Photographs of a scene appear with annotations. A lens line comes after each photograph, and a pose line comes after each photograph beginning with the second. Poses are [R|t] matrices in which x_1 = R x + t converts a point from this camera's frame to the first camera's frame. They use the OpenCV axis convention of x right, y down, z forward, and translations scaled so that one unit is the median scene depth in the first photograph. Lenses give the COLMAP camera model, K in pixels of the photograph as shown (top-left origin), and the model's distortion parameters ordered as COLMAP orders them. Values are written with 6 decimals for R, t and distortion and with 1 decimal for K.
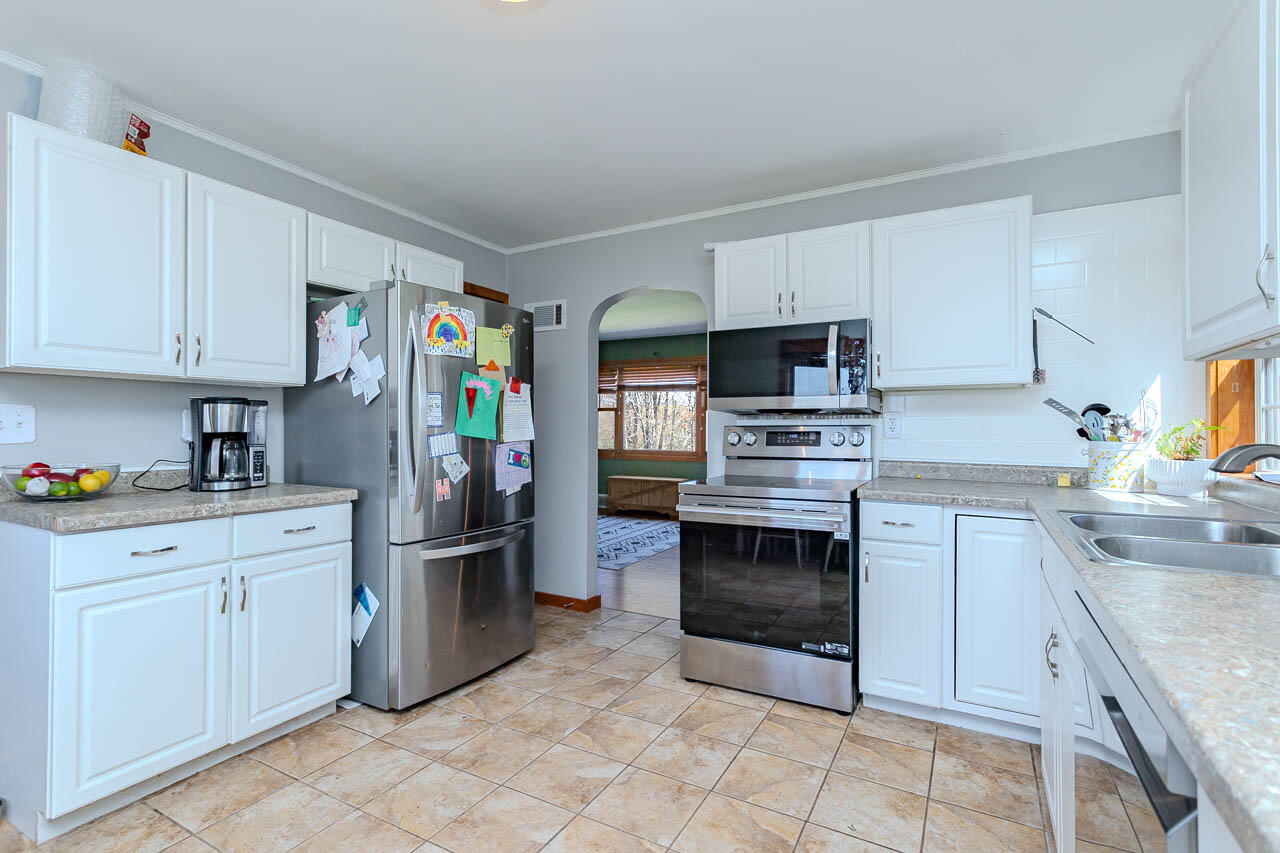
lens RADIAL K [[608.2, 0, 654.3], [0, 608.2, 430.0], [0, 0, 1]] dist [0.000585, 0.001478]
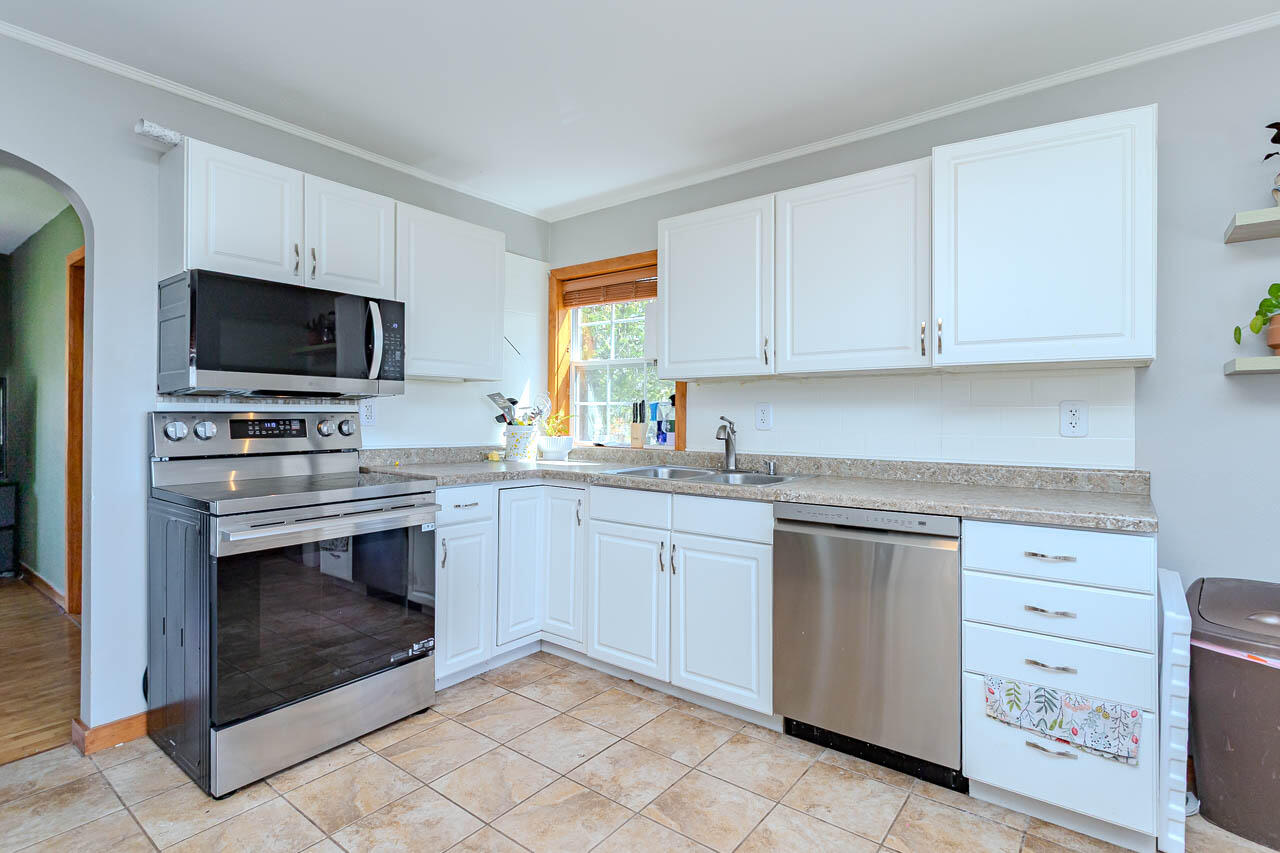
lens RADIAL K [[608.2, 0, 647.8], [0, 608.2, 421.5], [0, 0, 1]] dist [0.000585, 0.001478]
pose [[0.156170, -0.007069, 0.987705, -0.577823], [0.000470, 0.999975, 0.007083, -0.000111], [-0.987730, -0.000642, 0.156169, 0.491097]]
